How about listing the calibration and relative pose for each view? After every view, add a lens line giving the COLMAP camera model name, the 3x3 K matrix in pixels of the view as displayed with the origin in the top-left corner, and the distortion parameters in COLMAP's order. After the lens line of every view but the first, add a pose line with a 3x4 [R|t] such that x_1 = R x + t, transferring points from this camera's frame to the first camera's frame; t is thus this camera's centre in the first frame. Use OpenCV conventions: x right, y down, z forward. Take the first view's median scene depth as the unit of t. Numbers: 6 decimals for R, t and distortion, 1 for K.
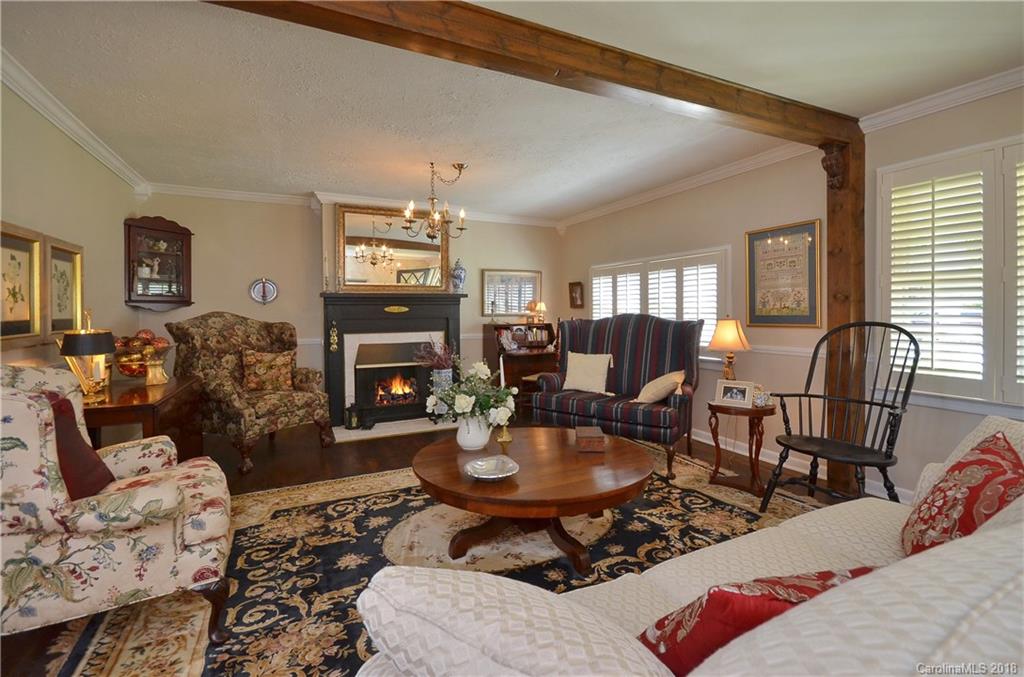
lens RADIAL K [[449.8, 0, 511.1], [0, 449.8, 315.7], [0, 0, 1]] dist [0.000951, 0.000057]
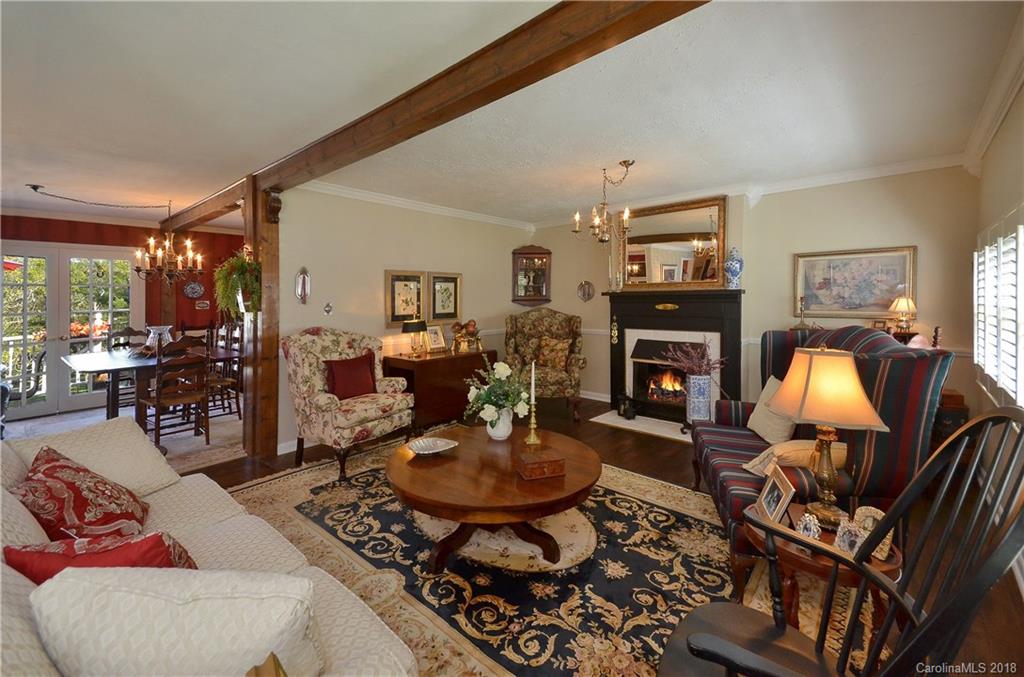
lens RADIAL K [[436.7, 0, 511.3], [0, 436.7, 299.5], [0, 0, 1]] dist [0.048354, -0.000036]
pose [[0.386797, 0.002490, -0.922162, 0.632326], [-0.002773, 0.999995, 0.001538, -0.039601], [0.922161, 0.001962, 0.386802, 0.395653]]
